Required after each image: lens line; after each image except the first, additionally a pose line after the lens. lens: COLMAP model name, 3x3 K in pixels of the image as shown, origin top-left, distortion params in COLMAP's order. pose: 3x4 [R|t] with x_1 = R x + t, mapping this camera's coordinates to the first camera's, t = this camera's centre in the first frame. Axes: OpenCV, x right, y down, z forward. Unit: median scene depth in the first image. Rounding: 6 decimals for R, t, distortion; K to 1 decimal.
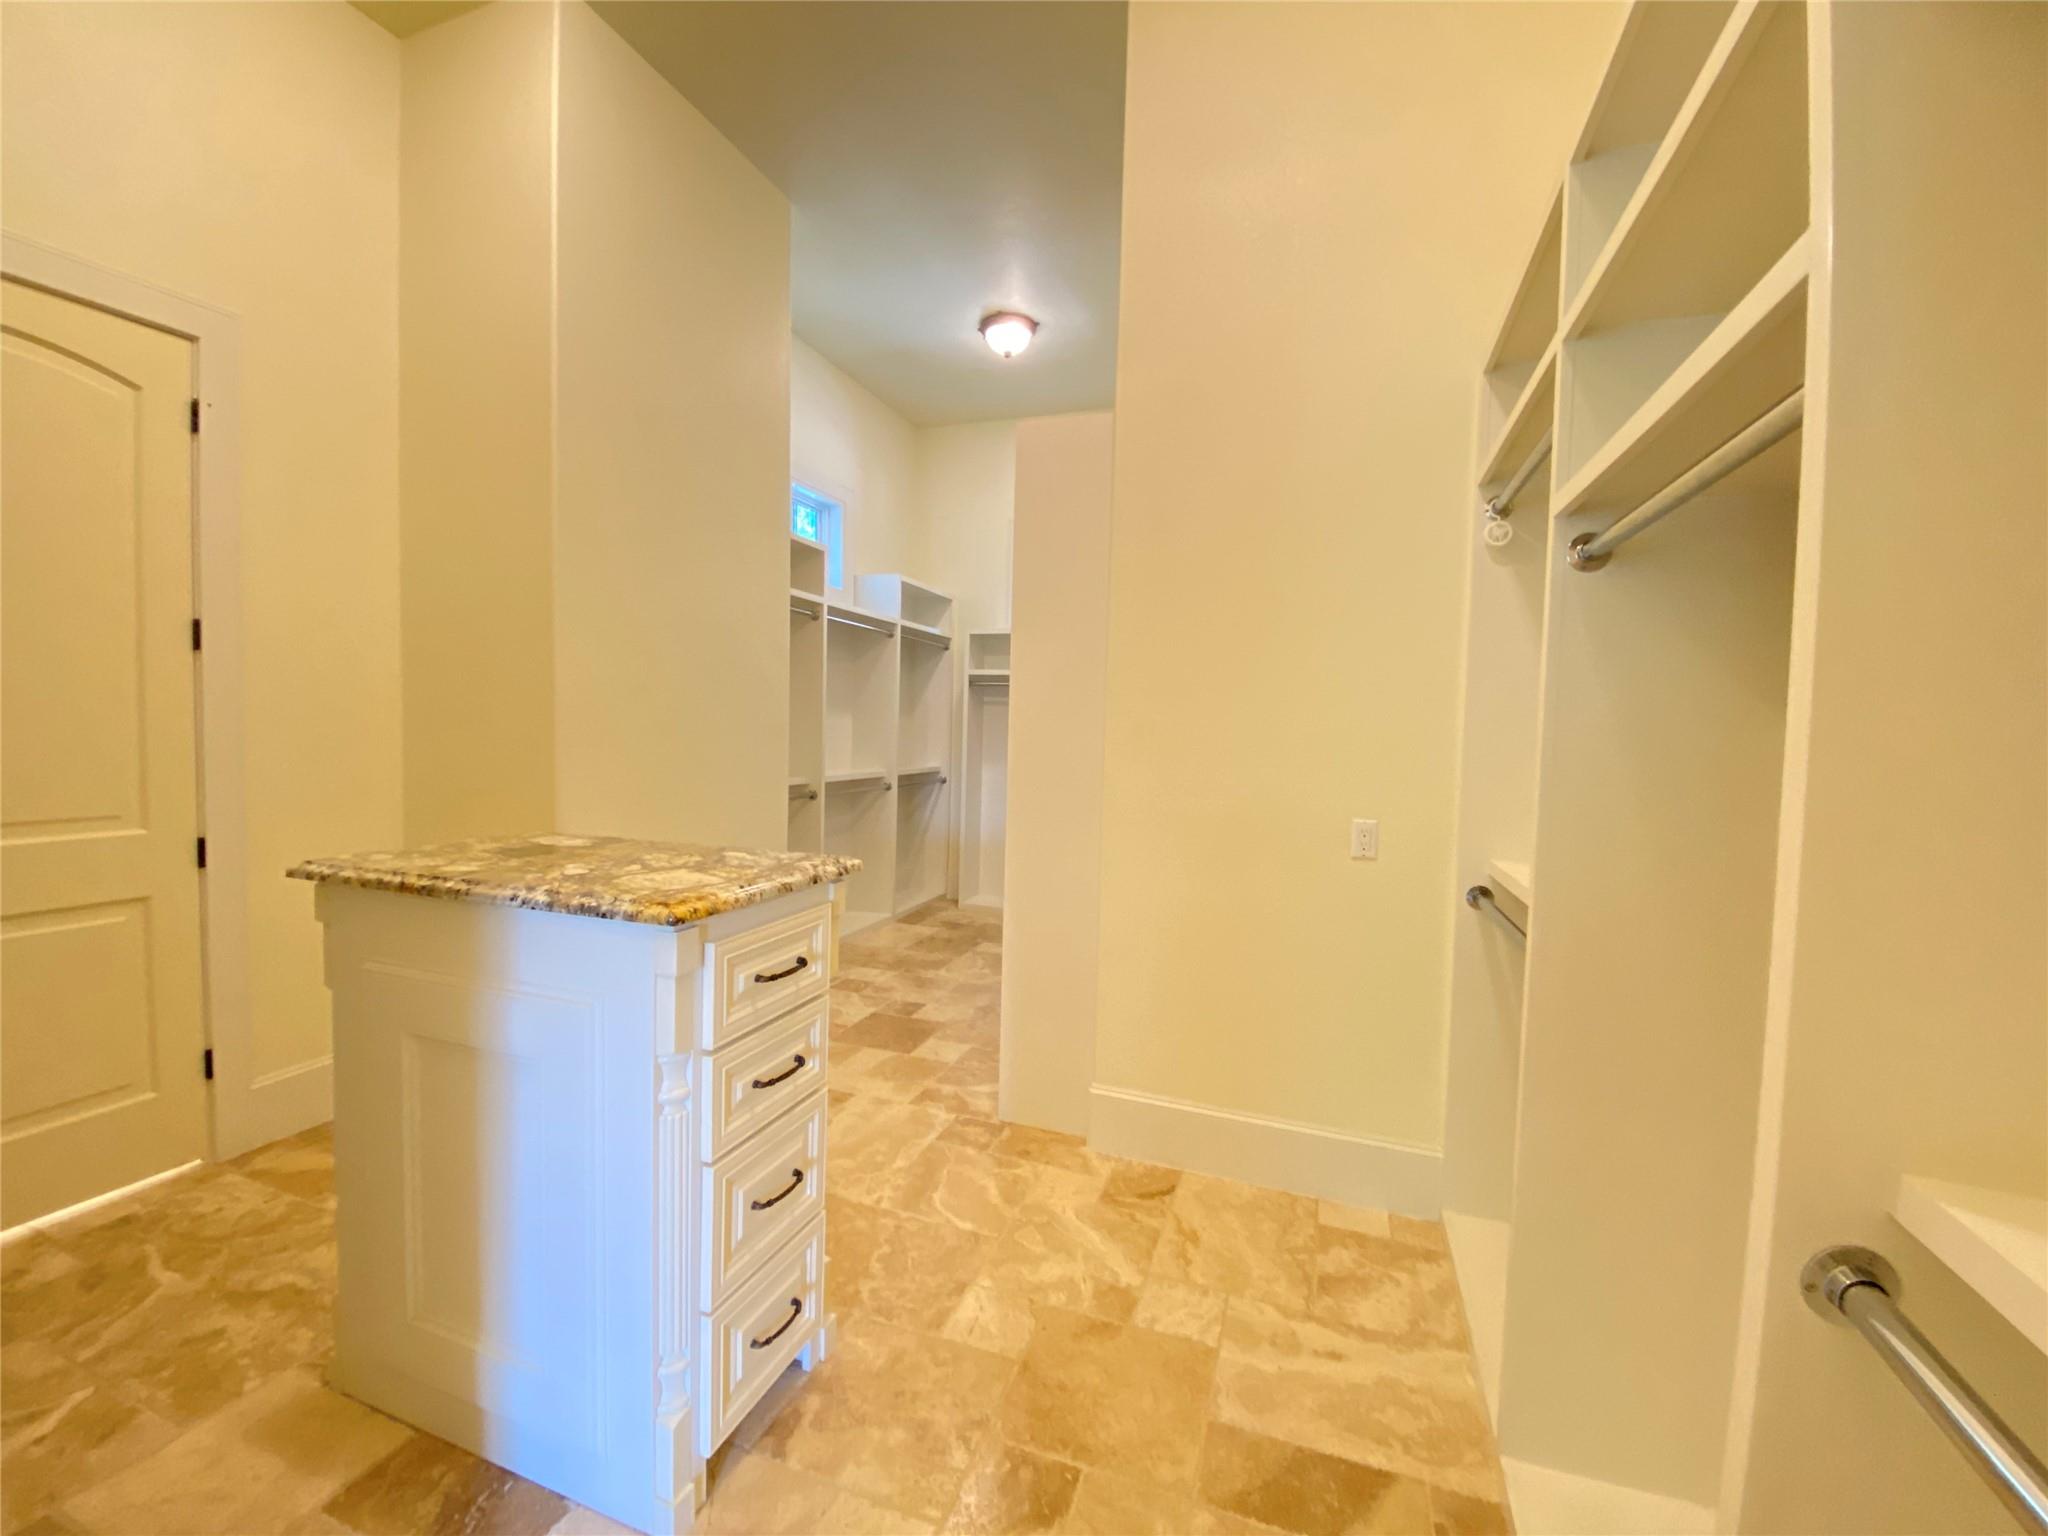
lens RADIAL K [[838.4, 0, 1018.2], [0, 838.4, 772.9], [0, 0, 1]] dist [0.009985, -0.008307]
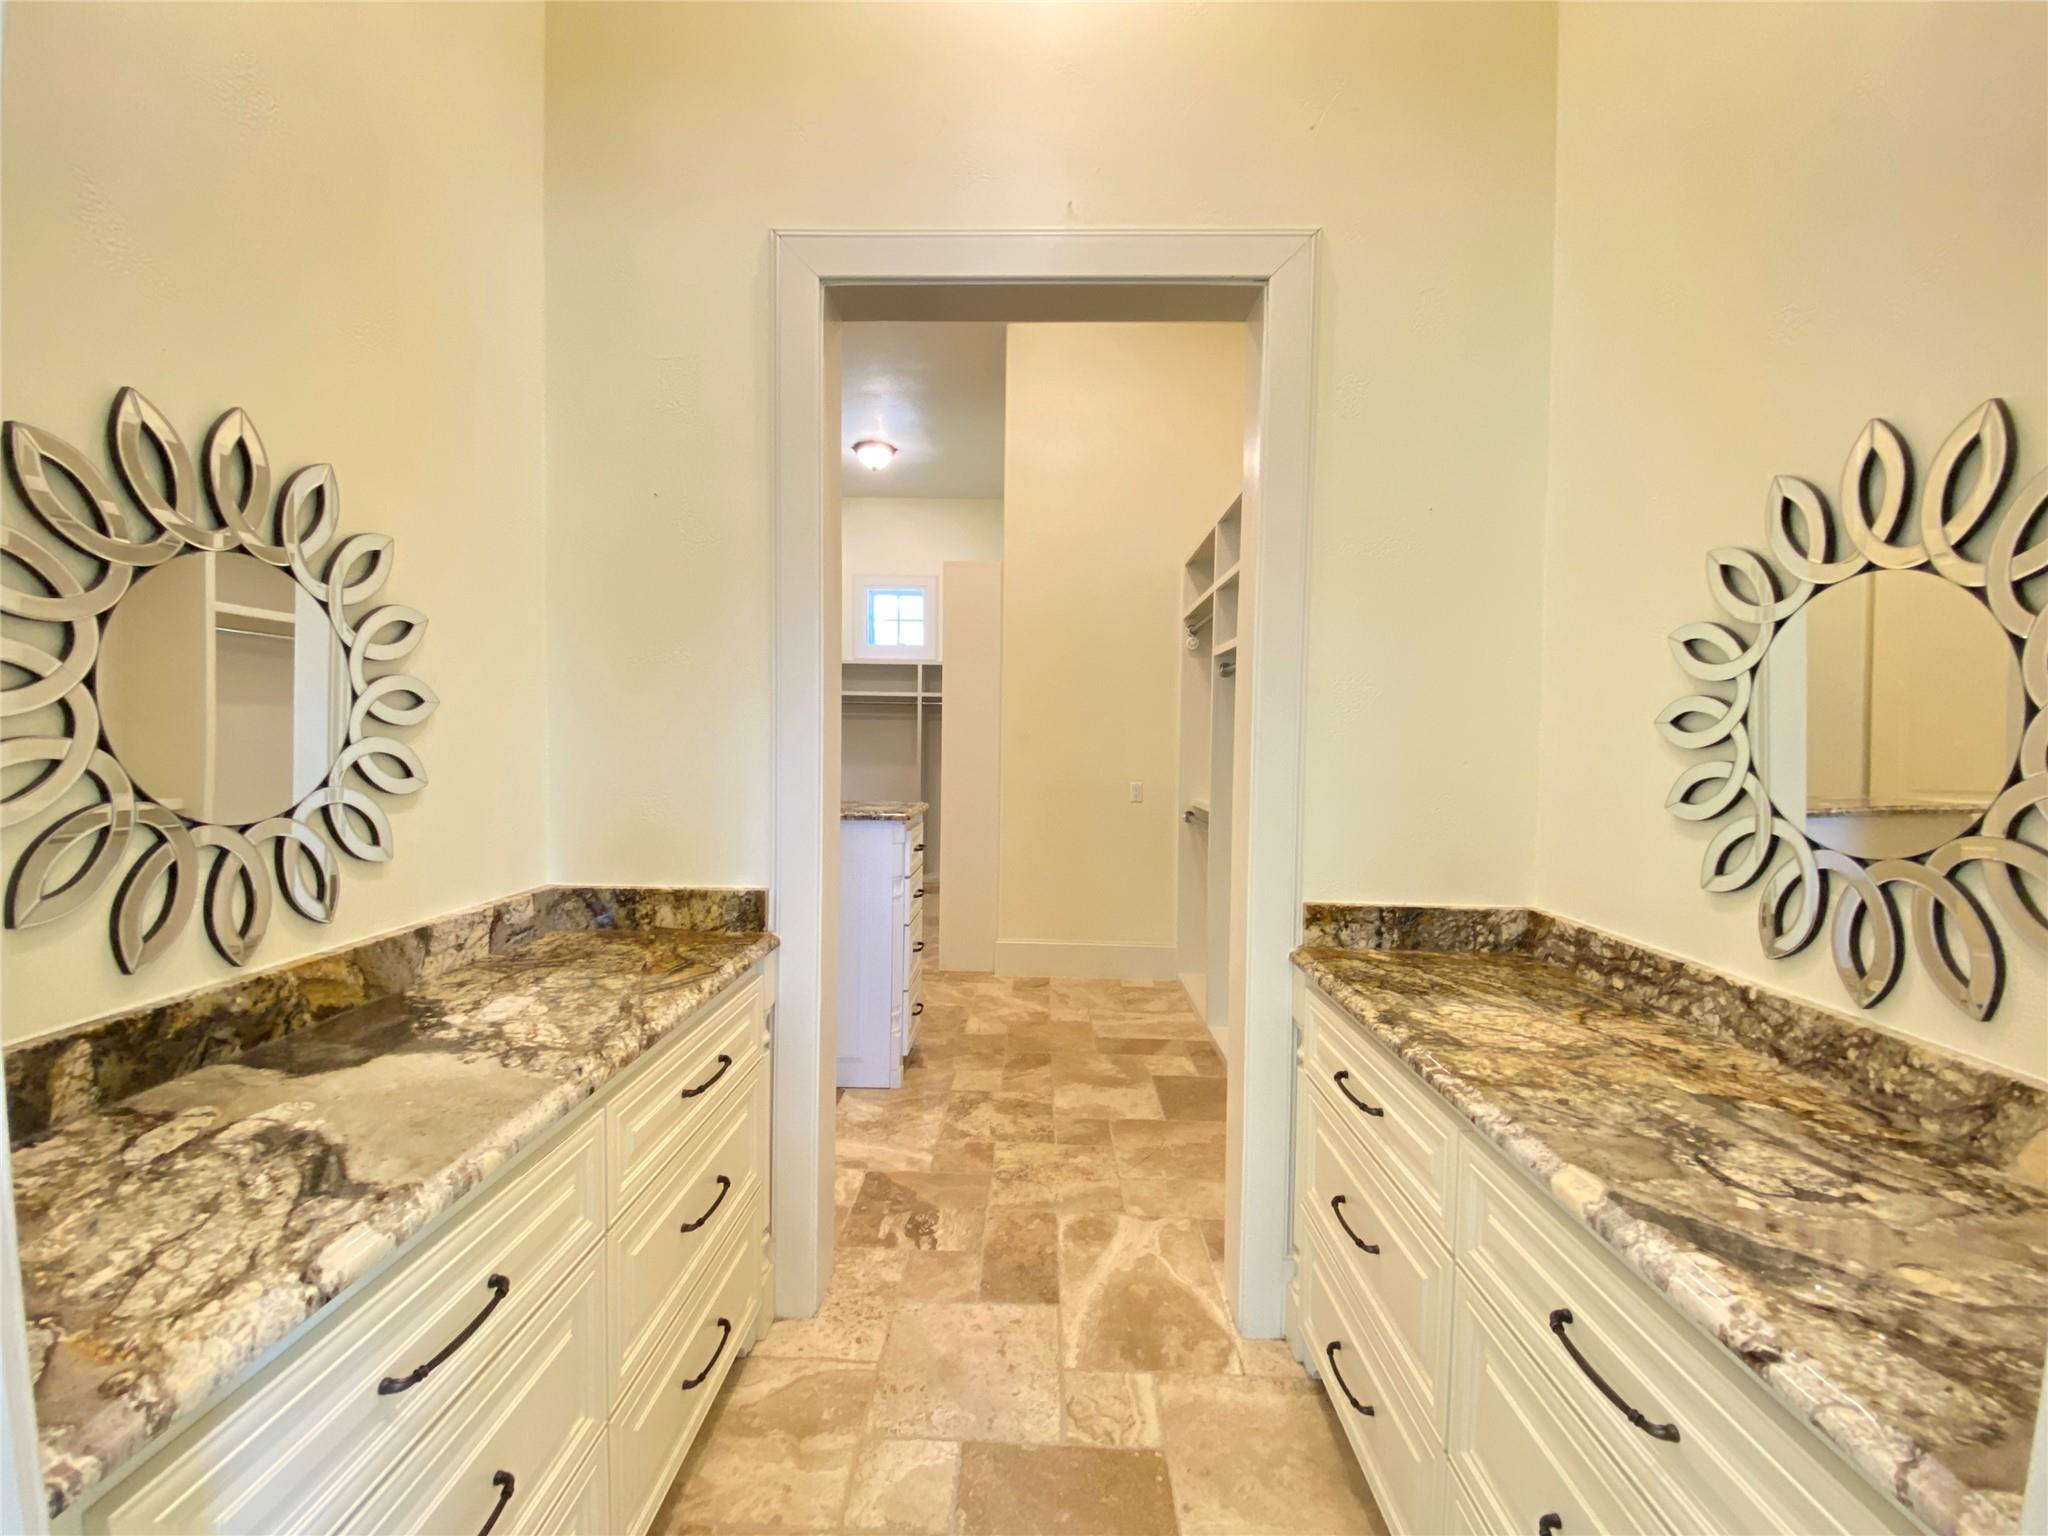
lens RADIAL K [[838.4, 0, 1025.5], [0, 838.4, 757.2], [0, 0, 1]] dist [0.009985, -0.008307]
pose [[0.945916, -0.020762, 0.323745, -0.499062], [0.027259, 0.999508, -0.015545, 0.023548], [-0.323263, 0.023529, 0.946017, -0.830636]]
